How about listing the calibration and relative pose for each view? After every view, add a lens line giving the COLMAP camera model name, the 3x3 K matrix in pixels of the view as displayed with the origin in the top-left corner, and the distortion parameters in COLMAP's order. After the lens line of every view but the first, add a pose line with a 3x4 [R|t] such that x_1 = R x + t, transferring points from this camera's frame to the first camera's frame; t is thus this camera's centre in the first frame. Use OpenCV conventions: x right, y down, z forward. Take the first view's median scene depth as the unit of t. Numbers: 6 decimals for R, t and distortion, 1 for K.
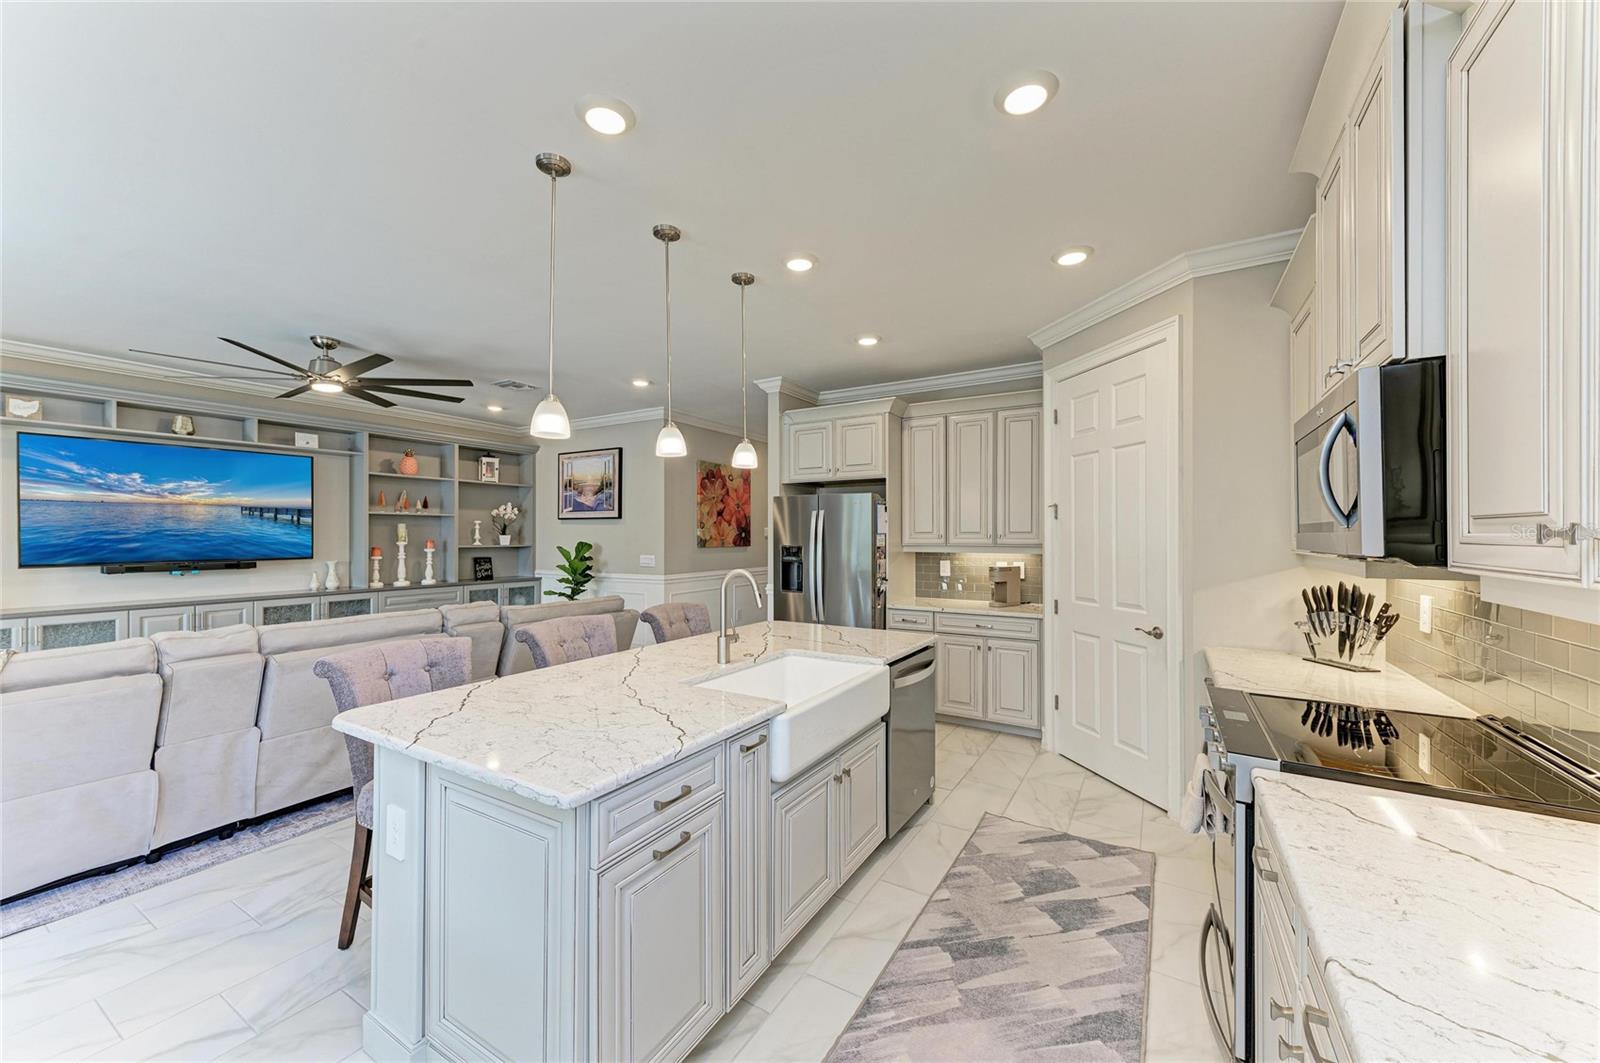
lens RADIAL K [[597.2, 0, 804.5], [0, 597.2, 534.5], [0, 0, 1]] dist [0.017929, -0.005199]
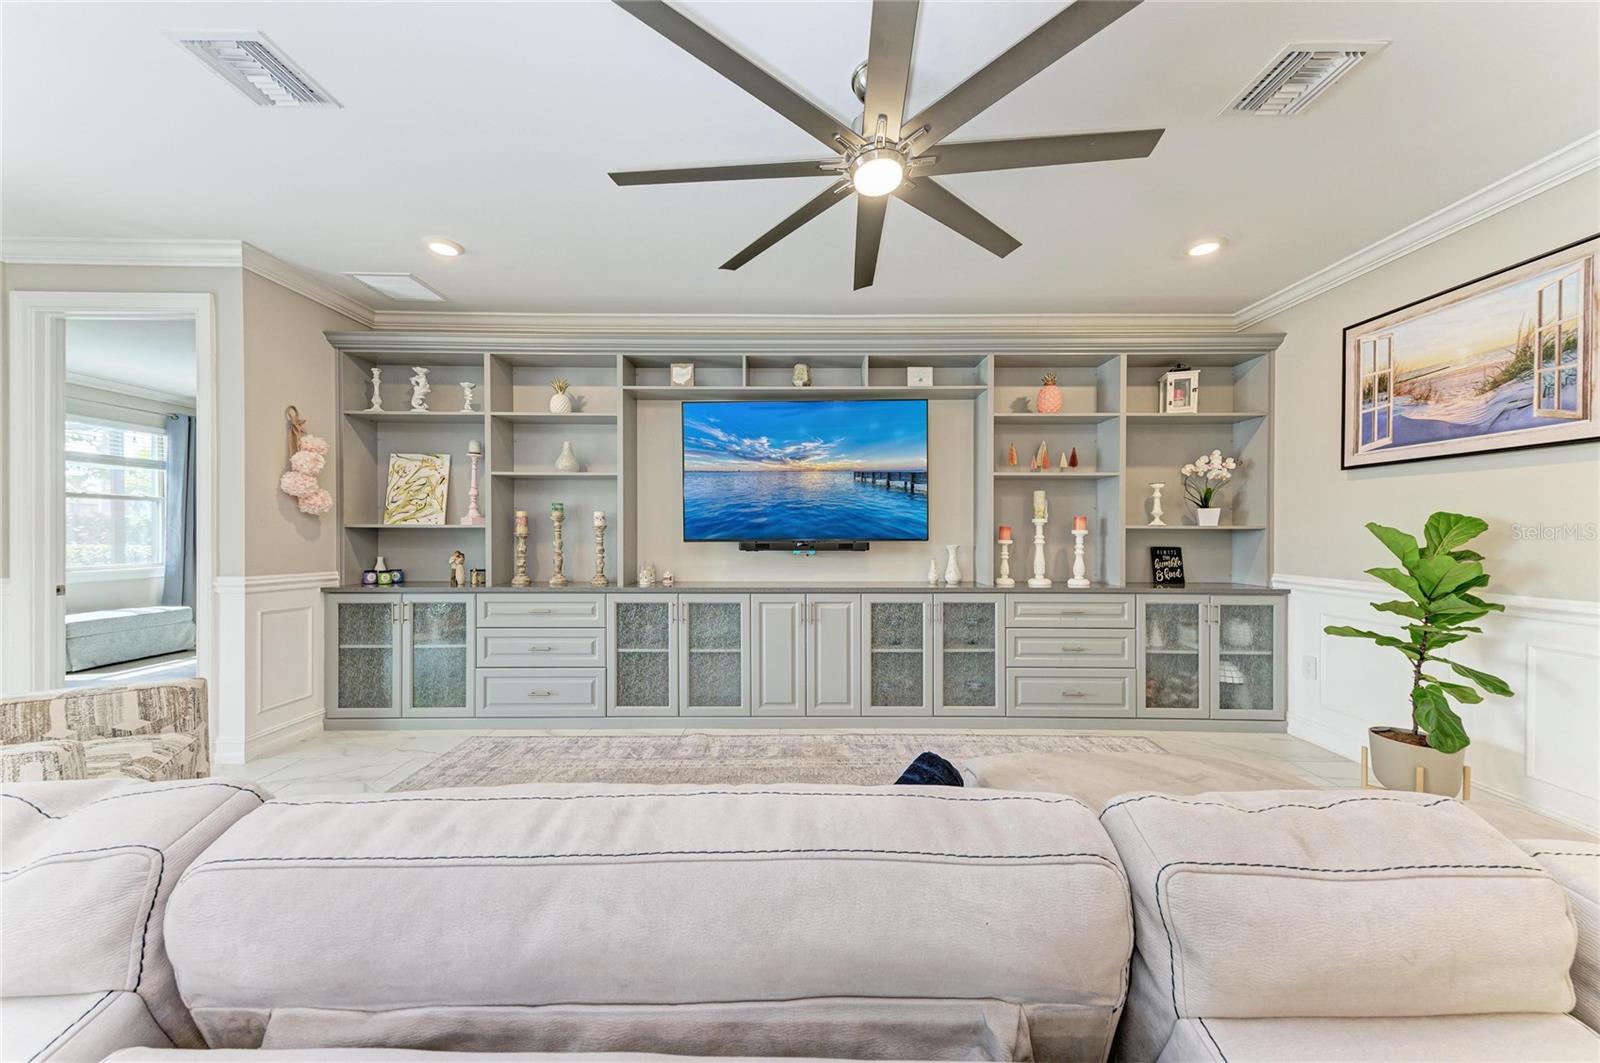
lens RADIAL K [[547.2, 0, 803.3], [0, 547.2, 534.6], [0, 0, 1]] dist [0.018776, -0.002679]
pose [[0.511664, 0.004189, -0.859175, -0.379833], [0.000254, 0.999987, 0.005027, 0.034835], [0.859185, -0.002791, 0.511657, 0.624054]]
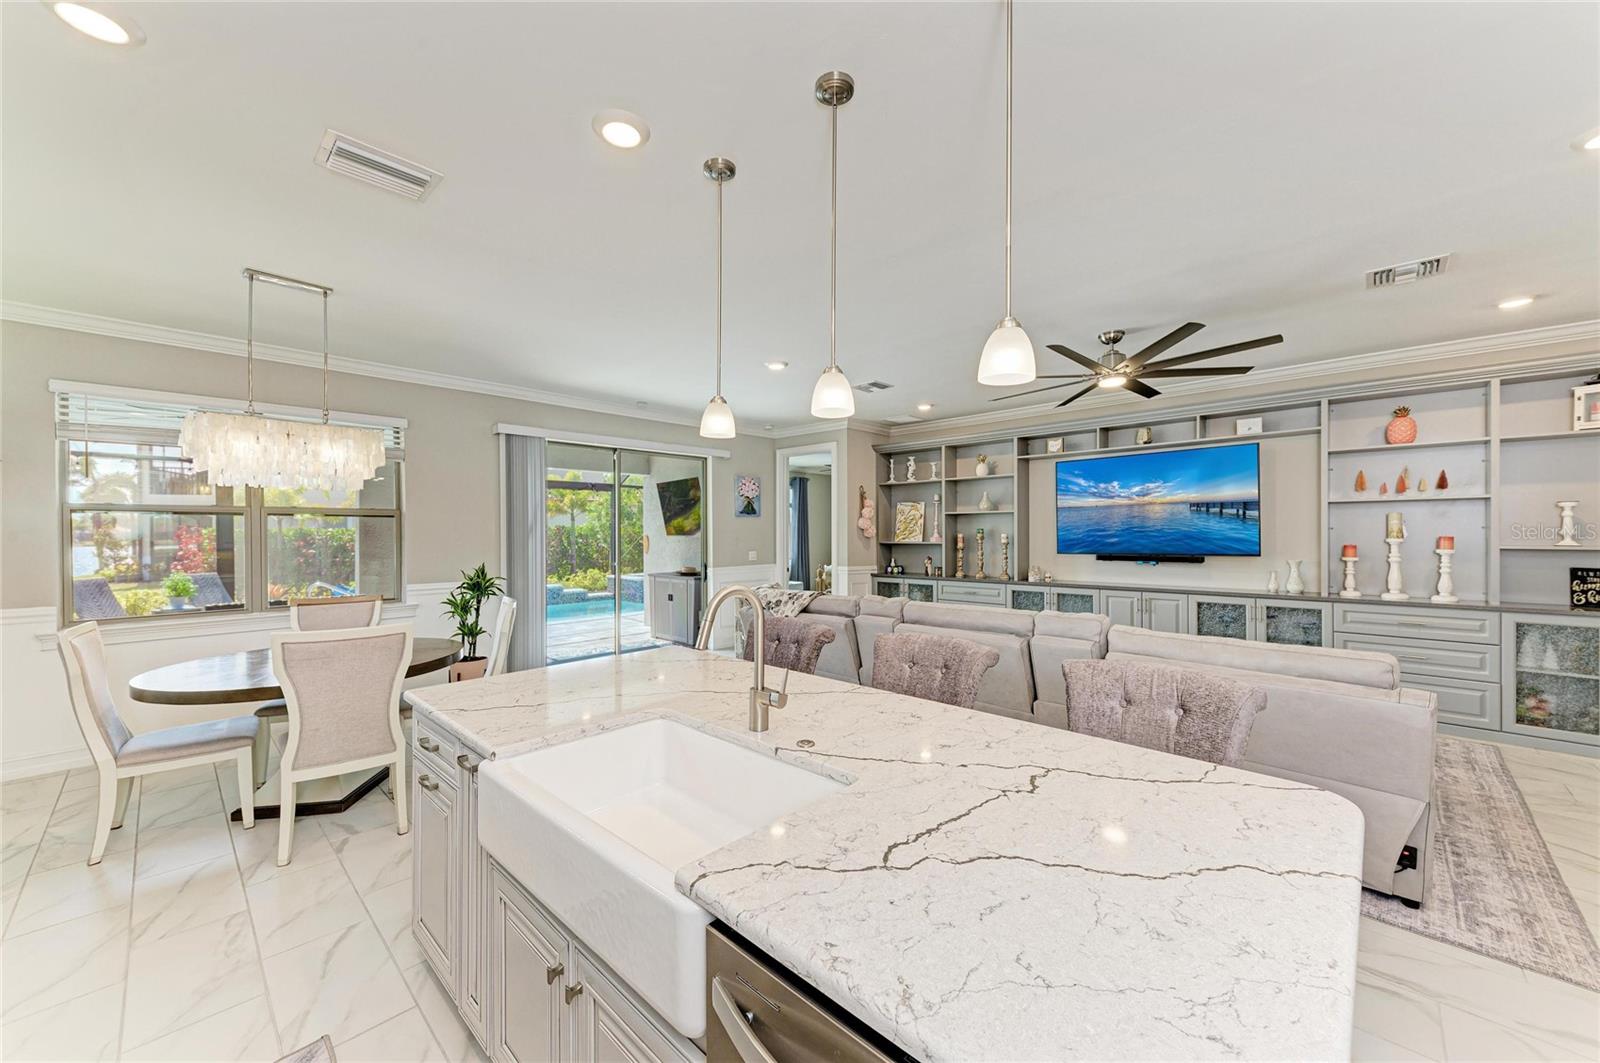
lens RADIAL K [[597.2, 0, 799.3], [0, 597.2, 532.2], [0, 0, 1]] dist [0.017929, -0.005199]
pose [[-0.223969, -0.001320, -0.974595, 0.251013], [0.006905, 0.999972, -0.002942, 0.002531], [0.974572, -0.007388, -0.223954, 0.621901]]
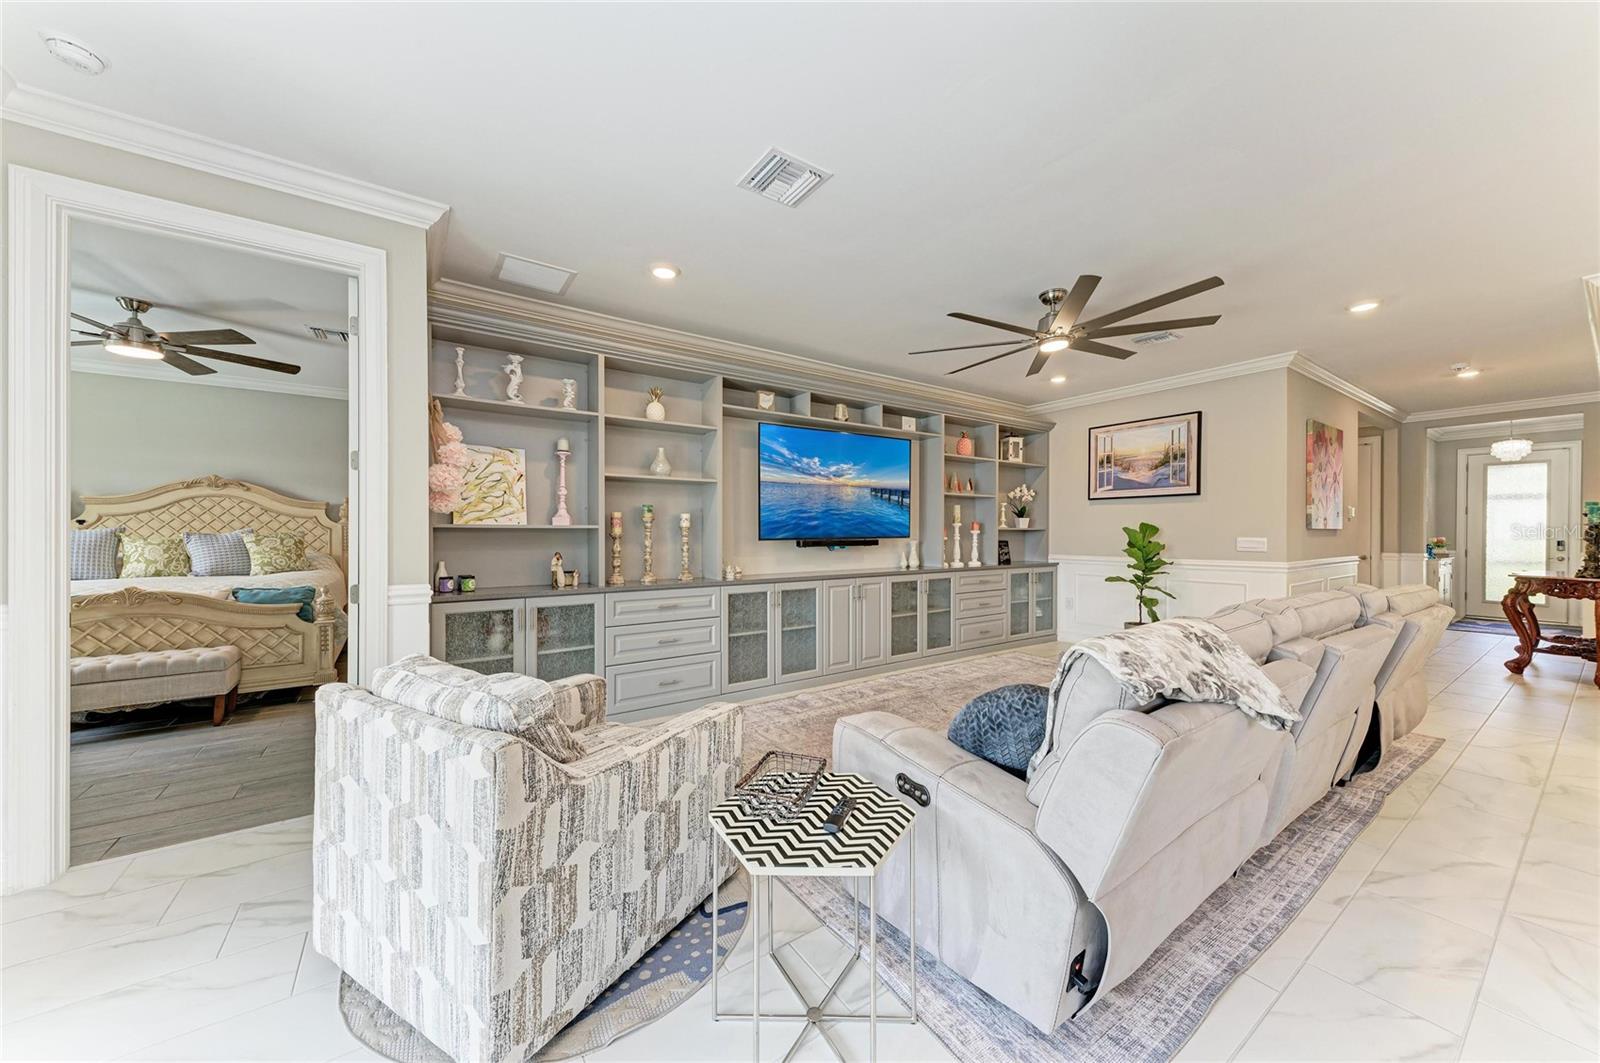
lens RADIAL K [[560.7, 0, 802.5], [0, 560.7, 535.3], [0, 0, 1]] dist [0.012865, -0.000796]
pose [[0.908593, 0.000219, -0.417682, -0.676863], [0.002309, 0.999982, 0.005547, 0.034879], [0.417676, -0.006005, 0.908576, 0.046304]]
